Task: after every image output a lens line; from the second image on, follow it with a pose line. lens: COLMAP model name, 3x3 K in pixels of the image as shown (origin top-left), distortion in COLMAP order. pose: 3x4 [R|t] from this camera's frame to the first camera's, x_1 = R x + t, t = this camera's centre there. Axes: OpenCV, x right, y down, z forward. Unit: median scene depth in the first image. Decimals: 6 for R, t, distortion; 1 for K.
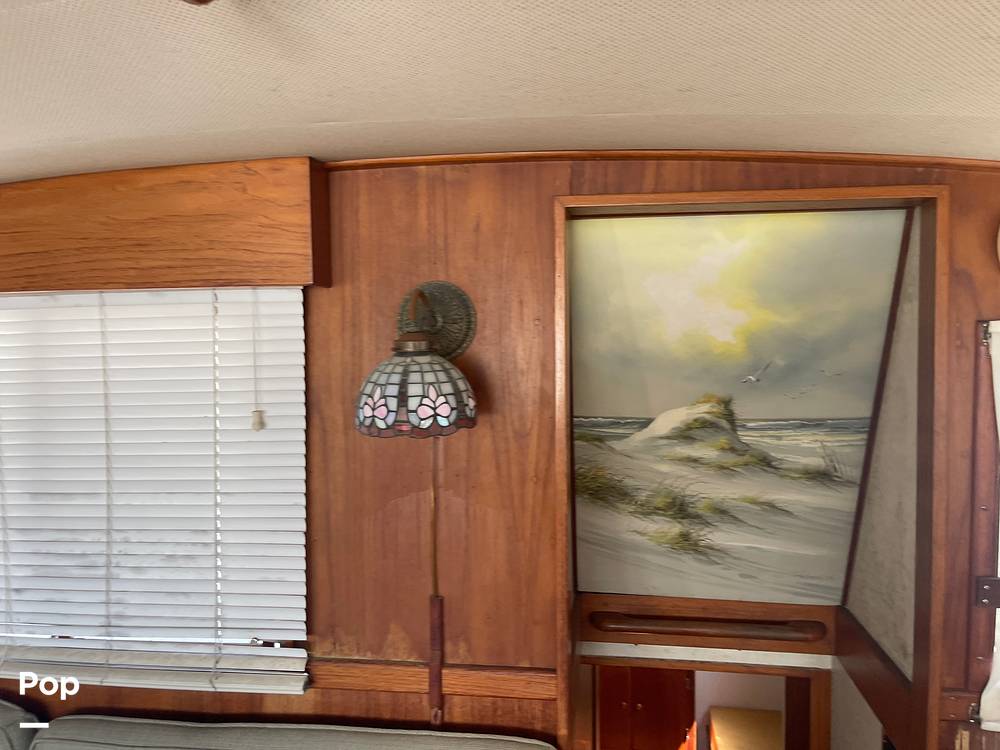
lens RADIAL K [[745.4, 0, 500.0], [0, 745.4, 375.0], [0, 0, 1]] dist [0.055946, -0.100330]
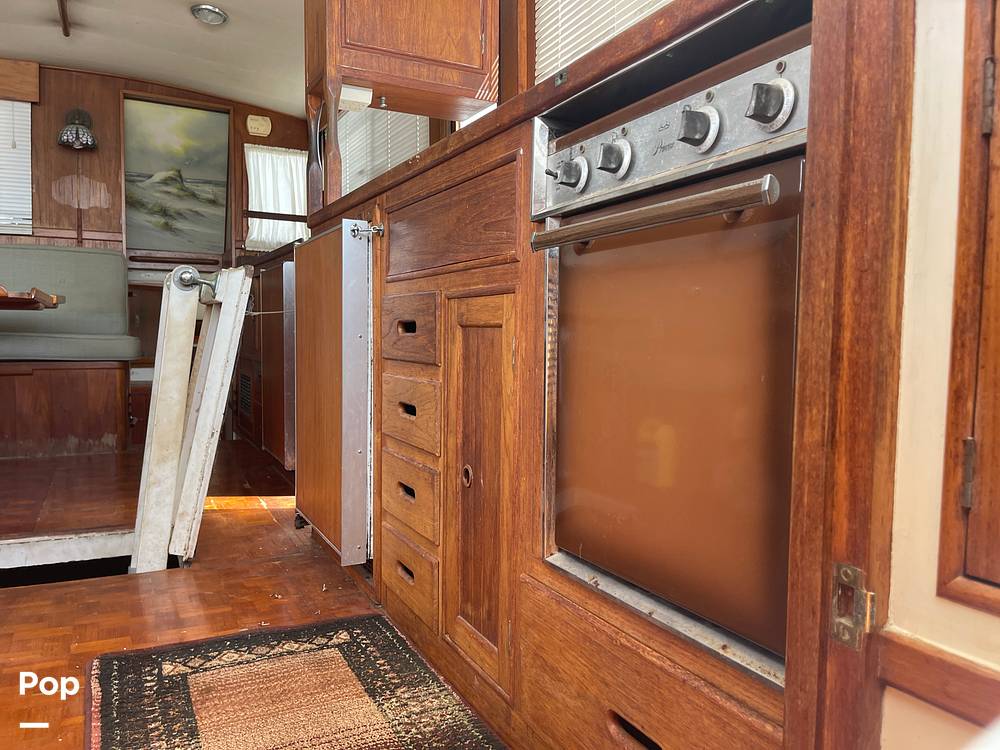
lens RADIAL K [[745.4, 0, 500.0], [0, 745.4, 375.0], [0, 0, 1]] dist [0.055946, -0.100330]
pose [[0.819689, -0.018727, 0.572502, -0.422044], [0.000673, 0.999496, 0.031730, 0.830240], [-0.572808, -0.025623, 0.819289, -2.449969]]
